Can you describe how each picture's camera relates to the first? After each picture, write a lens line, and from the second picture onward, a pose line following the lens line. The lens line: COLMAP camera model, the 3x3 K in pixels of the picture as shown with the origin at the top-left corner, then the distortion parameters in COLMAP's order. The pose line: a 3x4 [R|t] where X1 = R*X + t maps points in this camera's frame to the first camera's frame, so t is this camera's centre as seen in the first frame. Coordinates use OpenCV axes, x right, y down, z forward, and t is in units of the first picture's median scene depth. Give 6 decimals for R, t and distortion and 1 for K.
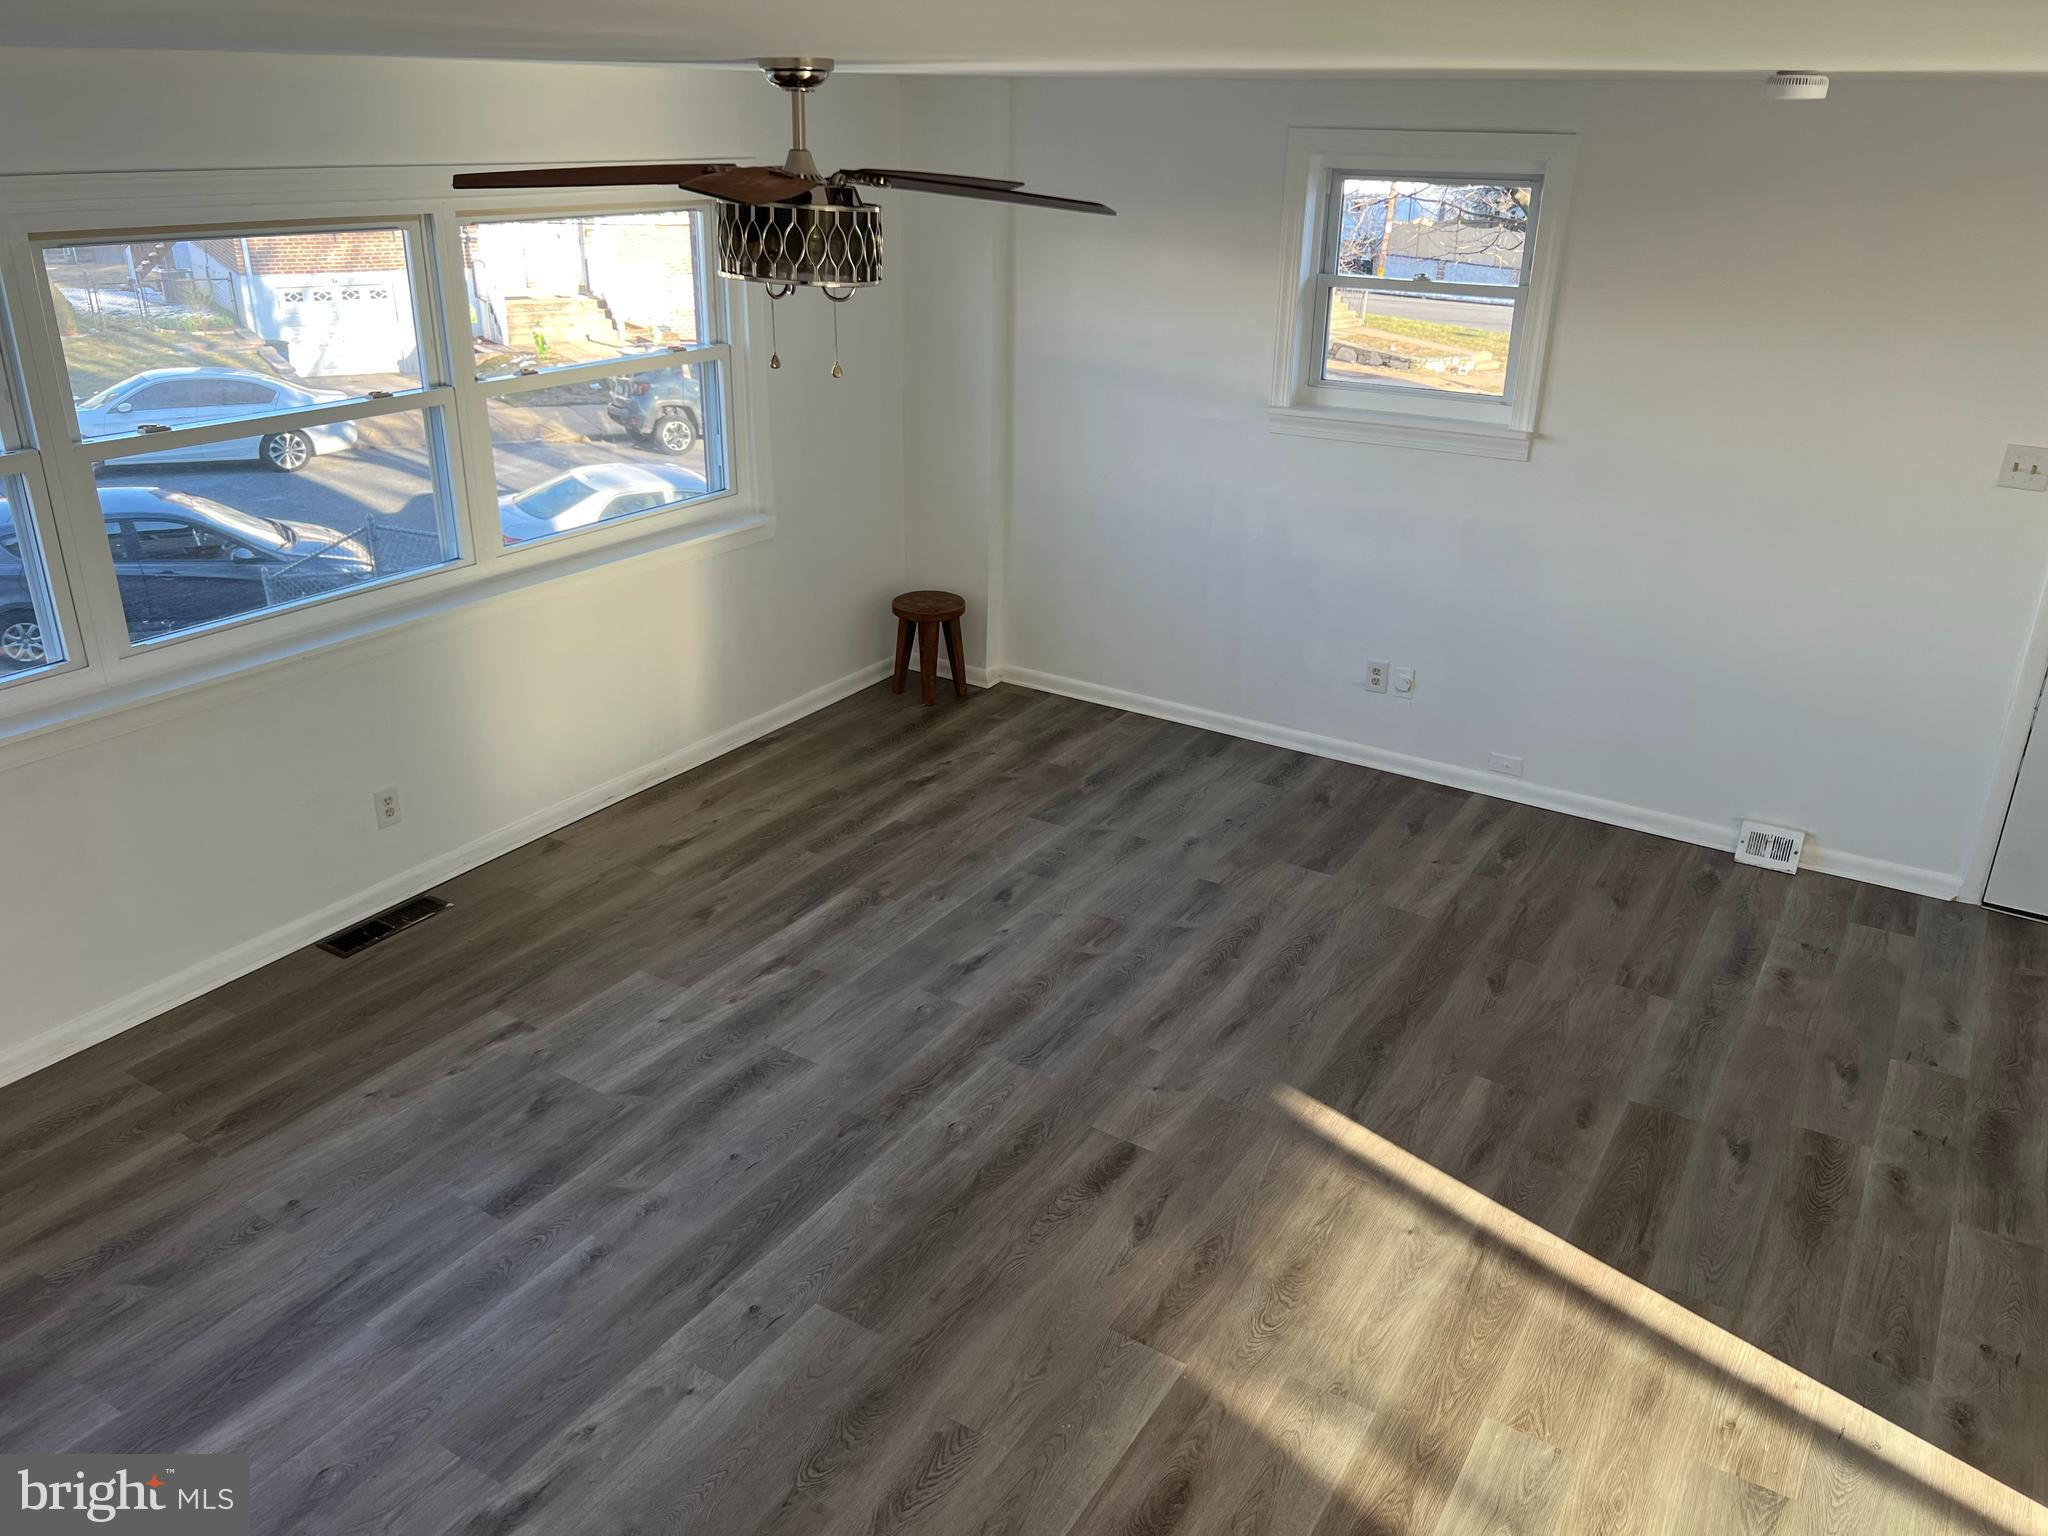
lens RADIAL K [[1548.8, 0, 1012.8], [0, 1548.8, 750.5], [0, 0, 1]] dist [0.056552, -0.064814]
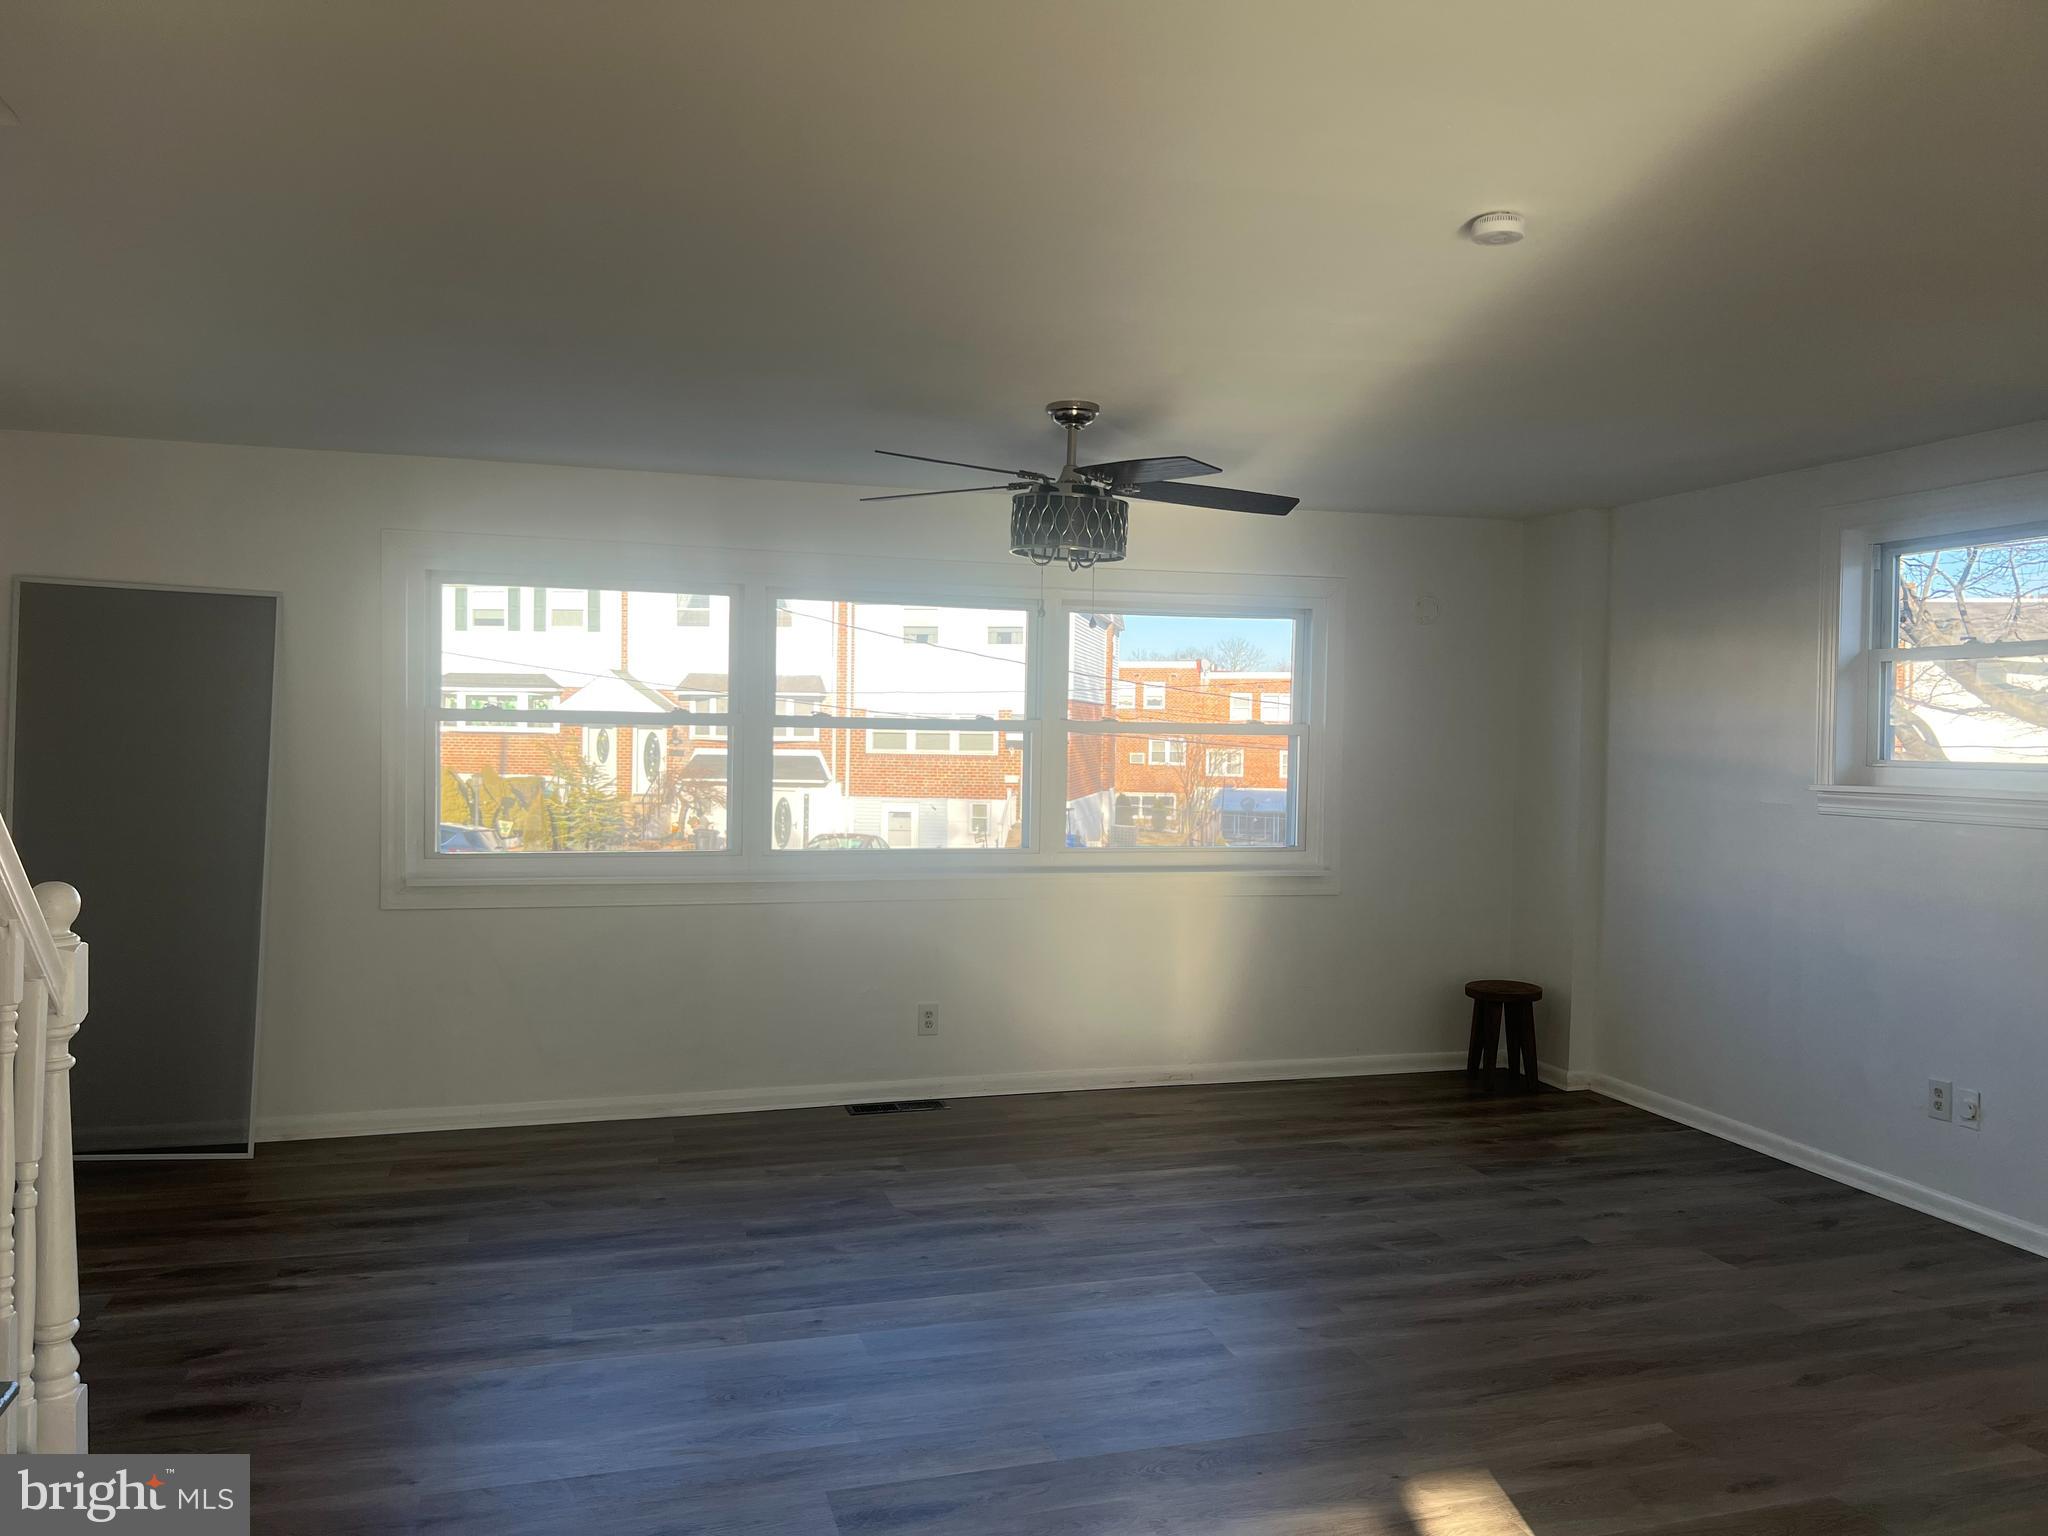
lens RADIAL K [[1548.8, 0, 1036.8], [0, 1548.8, 751.7], [0, 0, 1]] dist [0.056552, -0.064814]
pose [[0.750055, 0.004521, -0.661360, 0.518850], [-0.261018, 0.920830, -0.289728, 0.181178], [0.607690, 0.389939, 0.691853, 0.078437]]
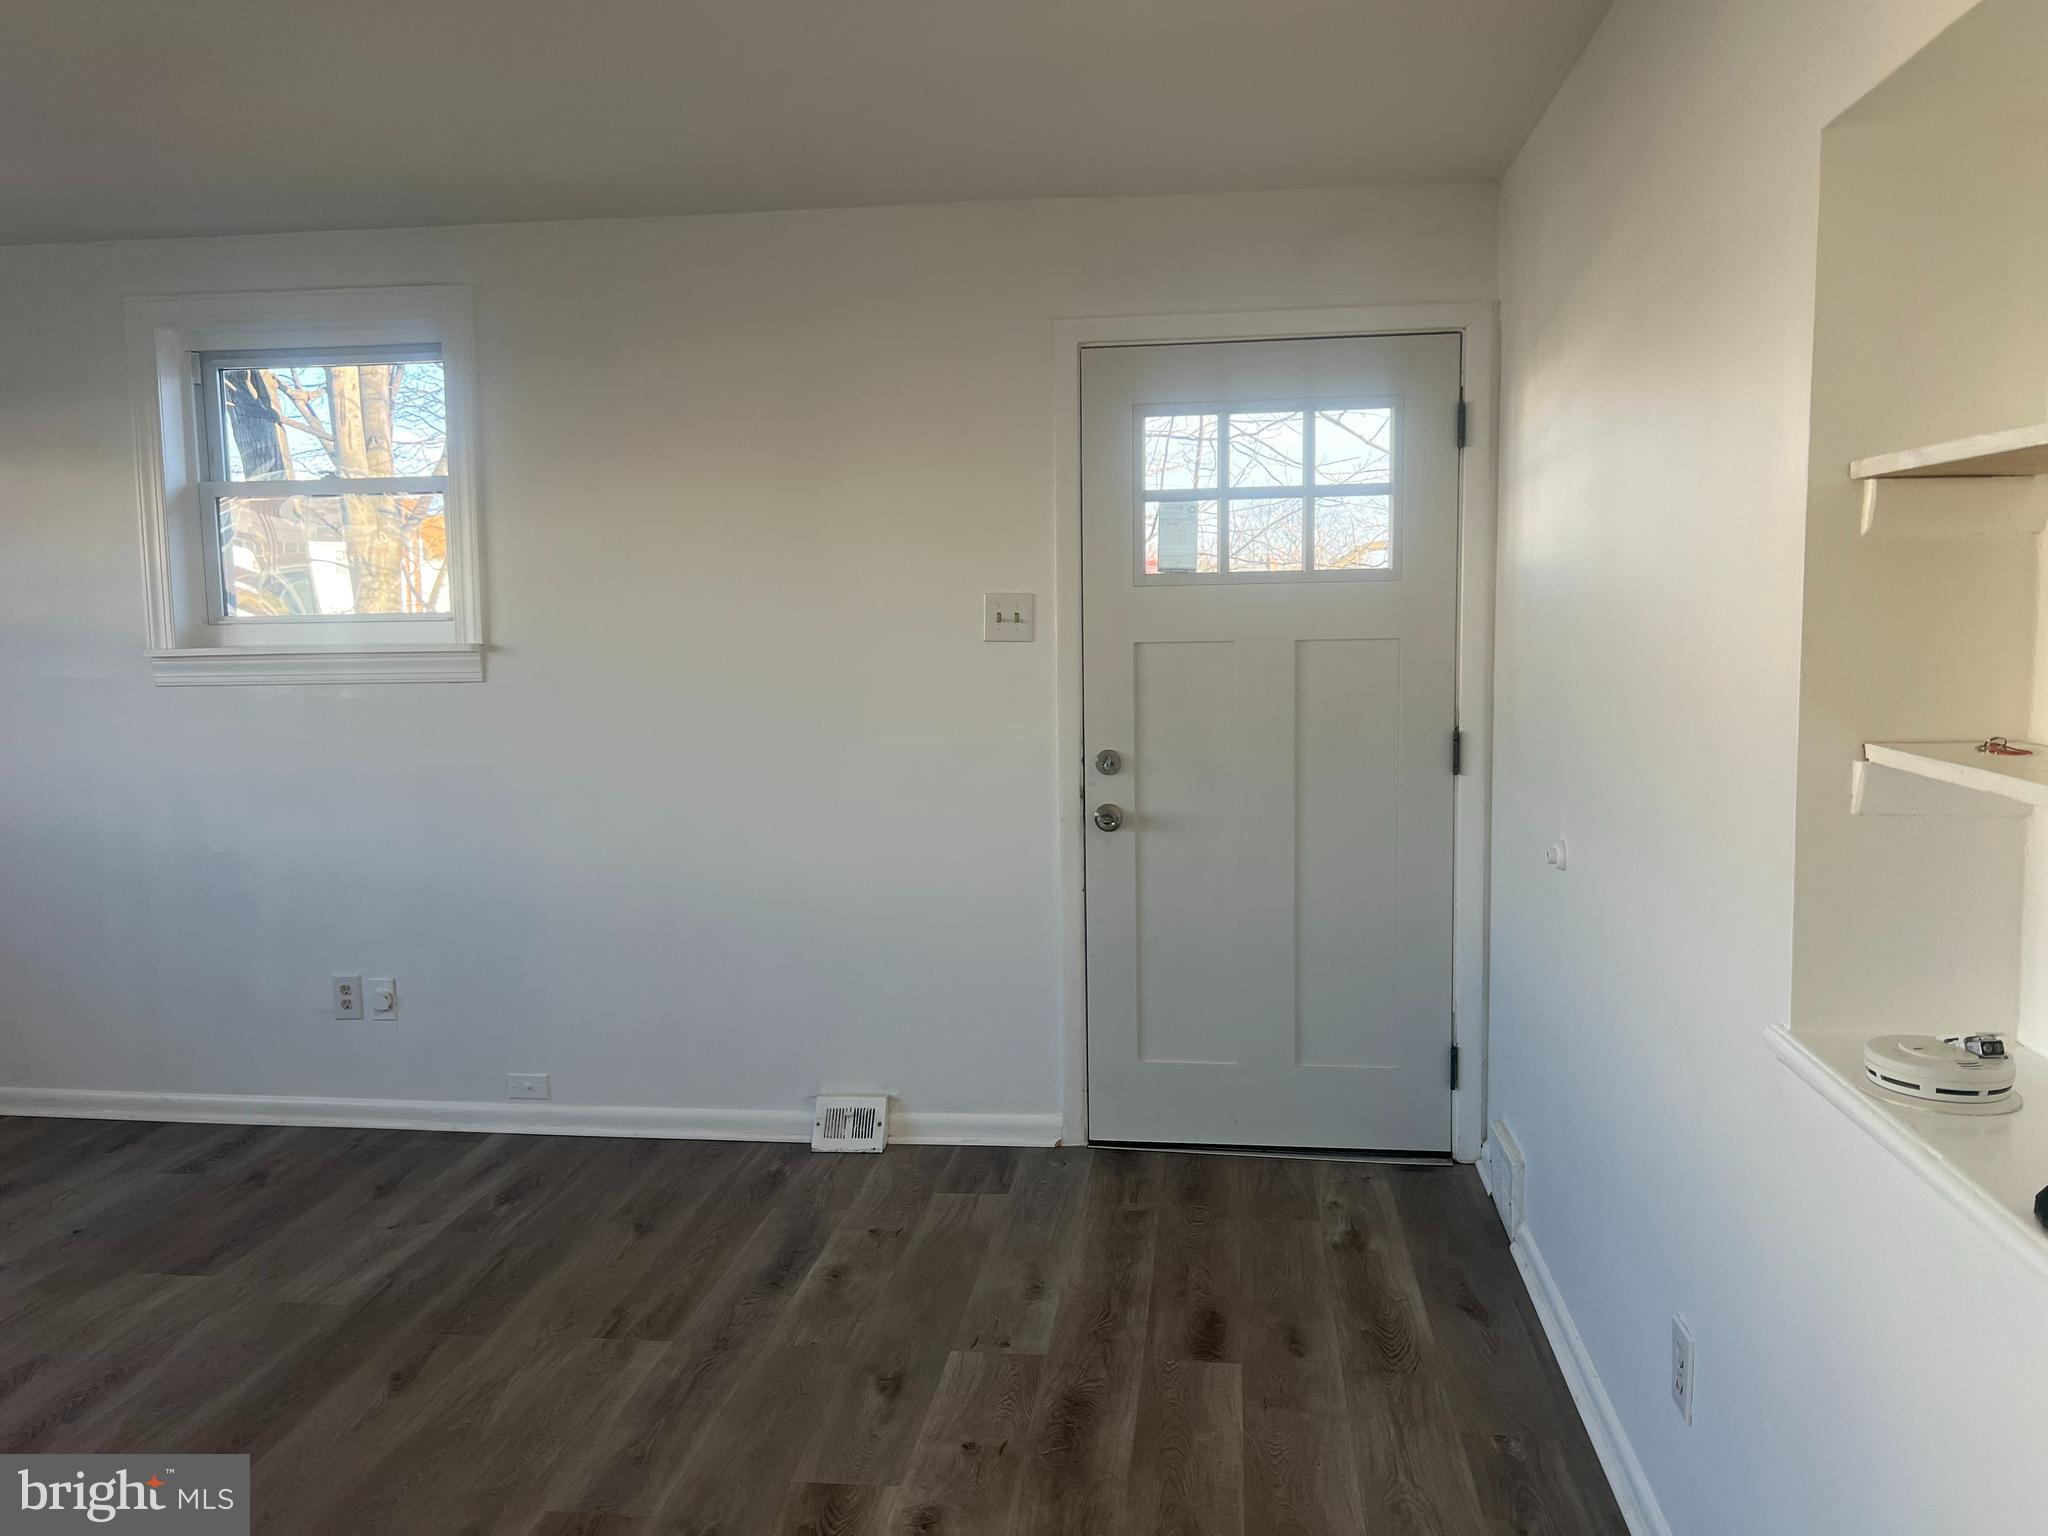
lens RADIAL K [[1548.8, 0, 1017.2], [0, 1548.8, 760.9], [0, 0, 1]] dist [0.056552, -0.064814]
pose [[0.913057, -0.067806, 0.402156, 0.286426], [0.185568, 0.947165, -0.261618, 0.119388], [-0.363169, 0.313499, 0.877398, 0.254425]]
